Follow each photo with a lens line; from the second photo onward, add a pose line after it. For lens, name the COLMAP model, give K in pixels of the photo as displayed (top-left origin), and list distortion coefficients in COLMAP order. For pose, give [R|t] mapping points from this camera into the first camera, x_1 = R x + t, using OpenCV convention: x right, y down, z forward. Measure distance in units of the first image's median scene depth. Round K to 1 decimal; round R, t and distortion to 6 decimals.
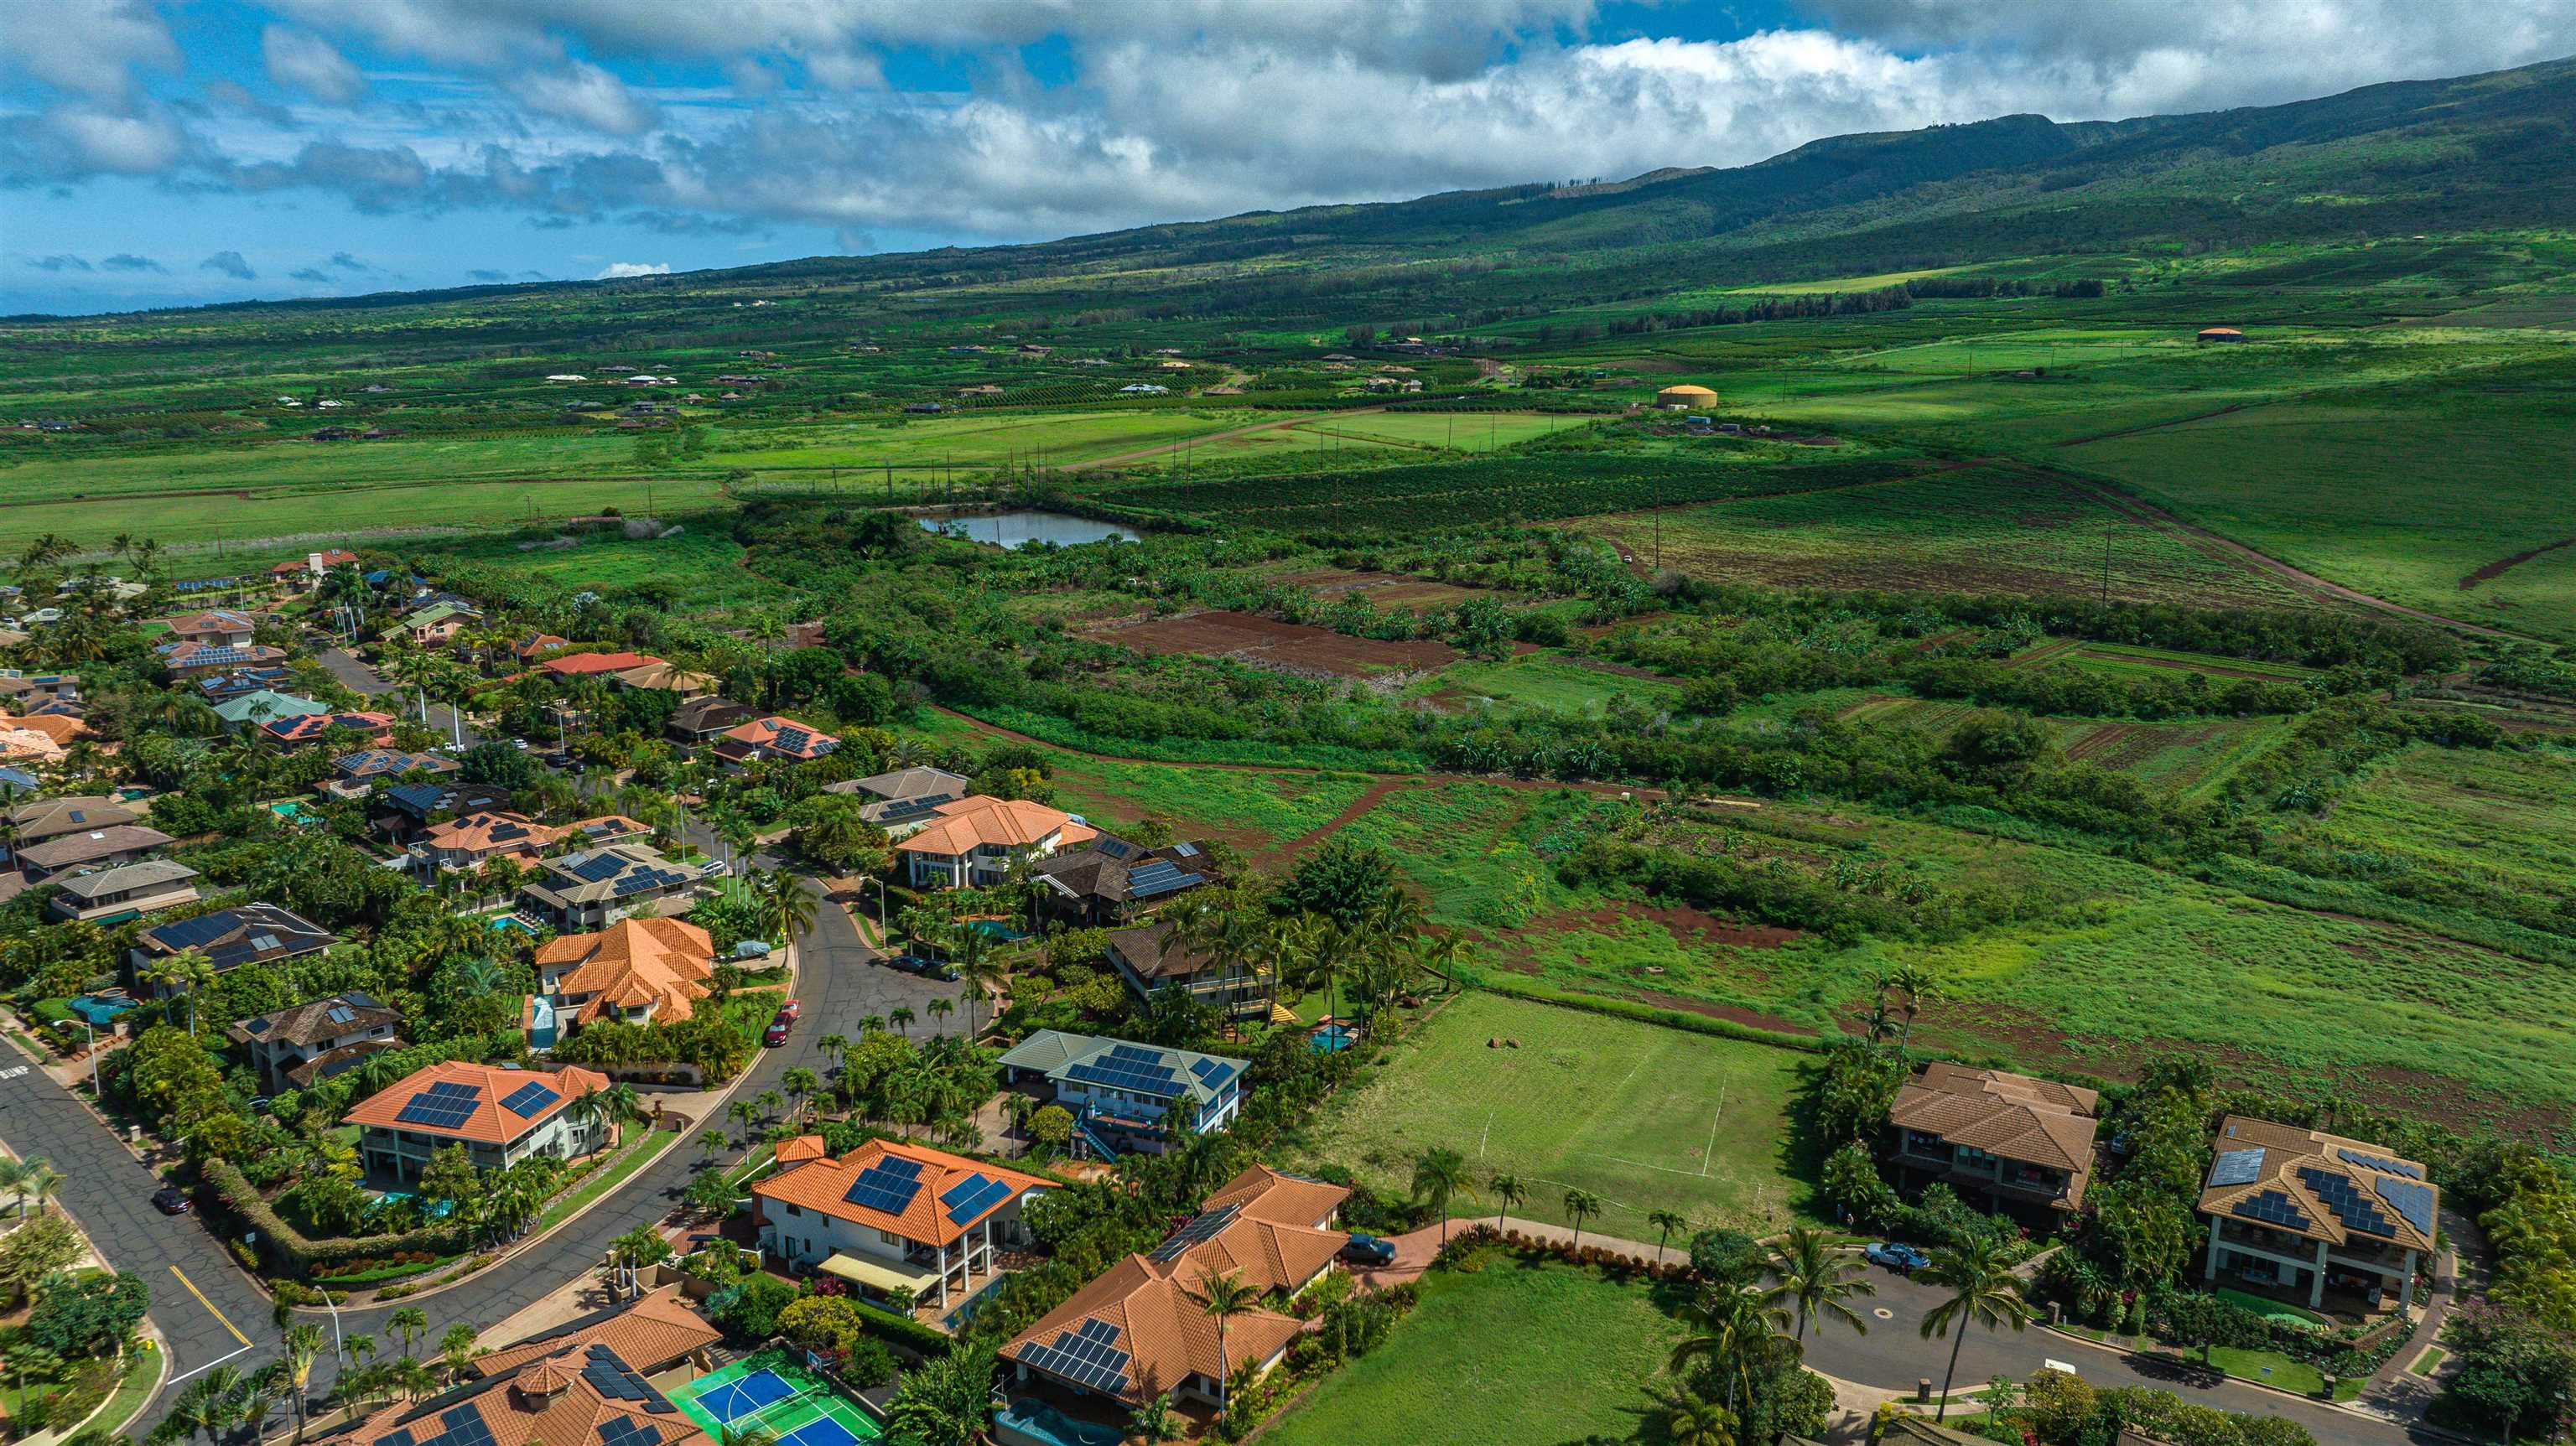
lens RADIAL K [[1810.5, 0, 1275.0], [0, 1810.5, 744.7], [0, 0, 1]] dist [-0.031622, 0.026410]
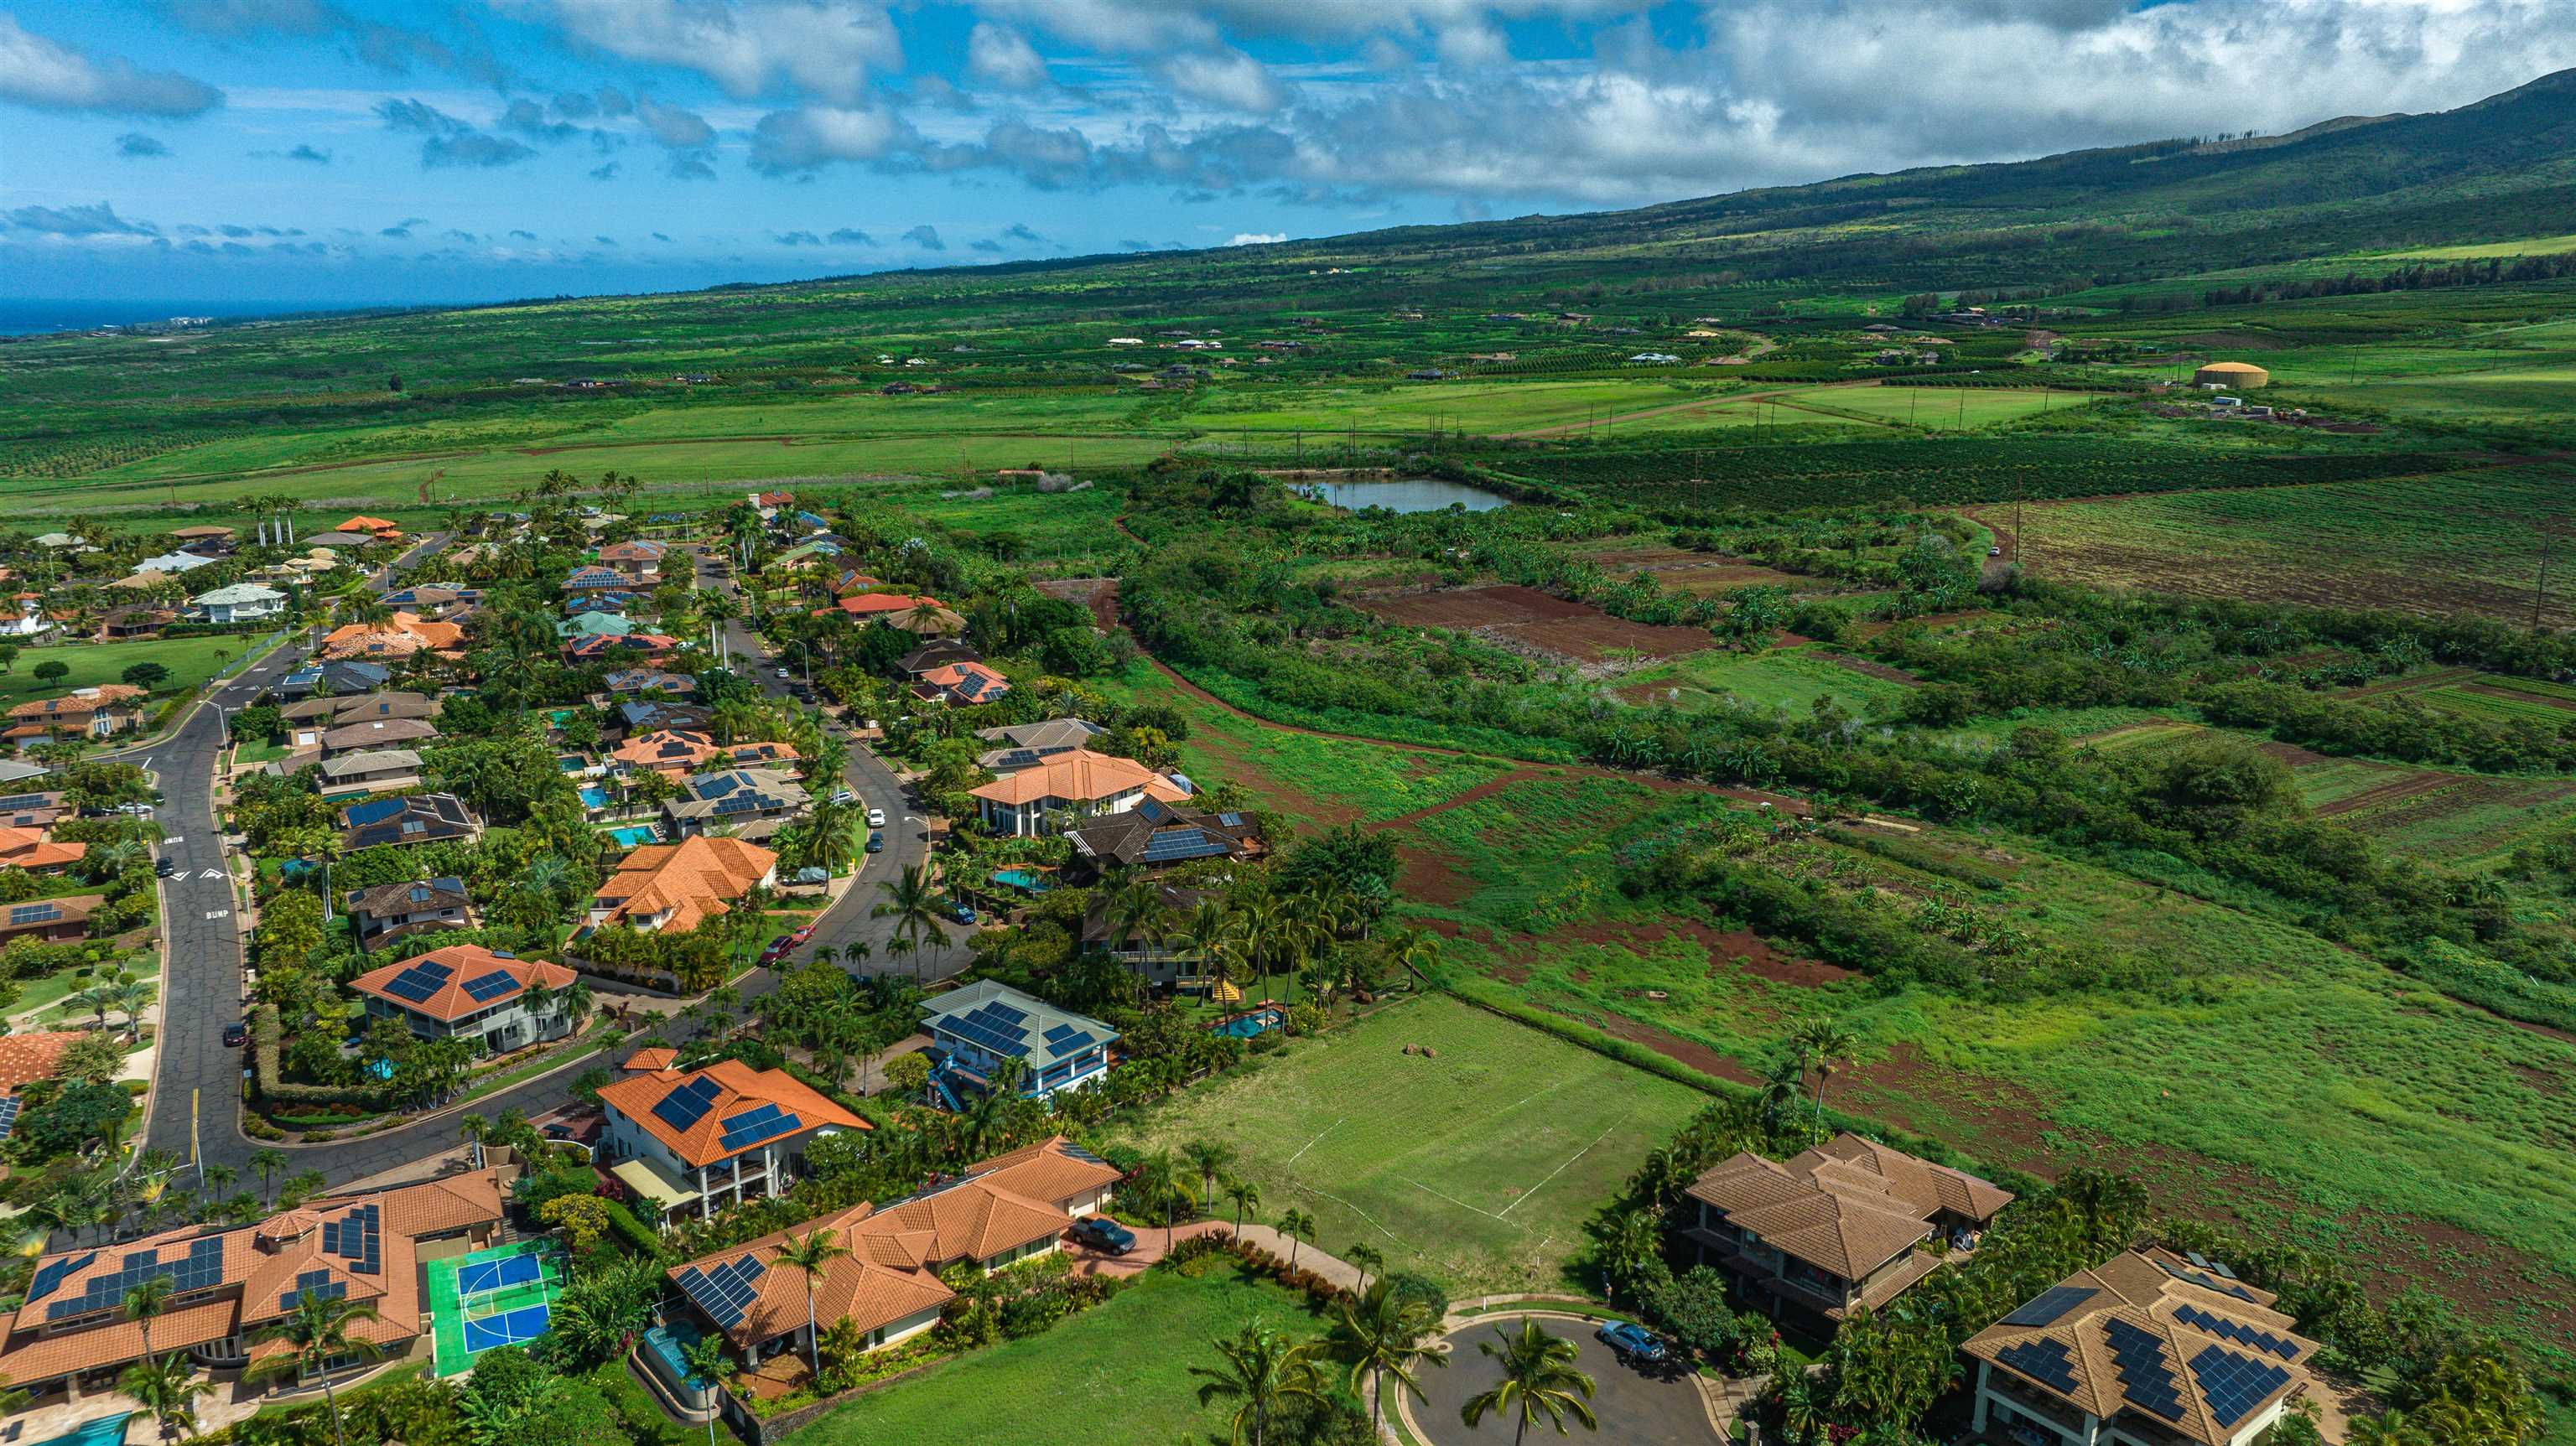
lens RADIAL K [[1810.5, 0, 1276.2], [0, 1810.5, 725.7], [0, 0, 1]] dist [-0.031622, 0.026410]
pose [[0.948814, 0.073428, -0.307181, 0.260247], [-0.071333, 0.997289, 0.018057, -0.012200], [0.307674, 0.004779, 0.951480, 0.062591]]
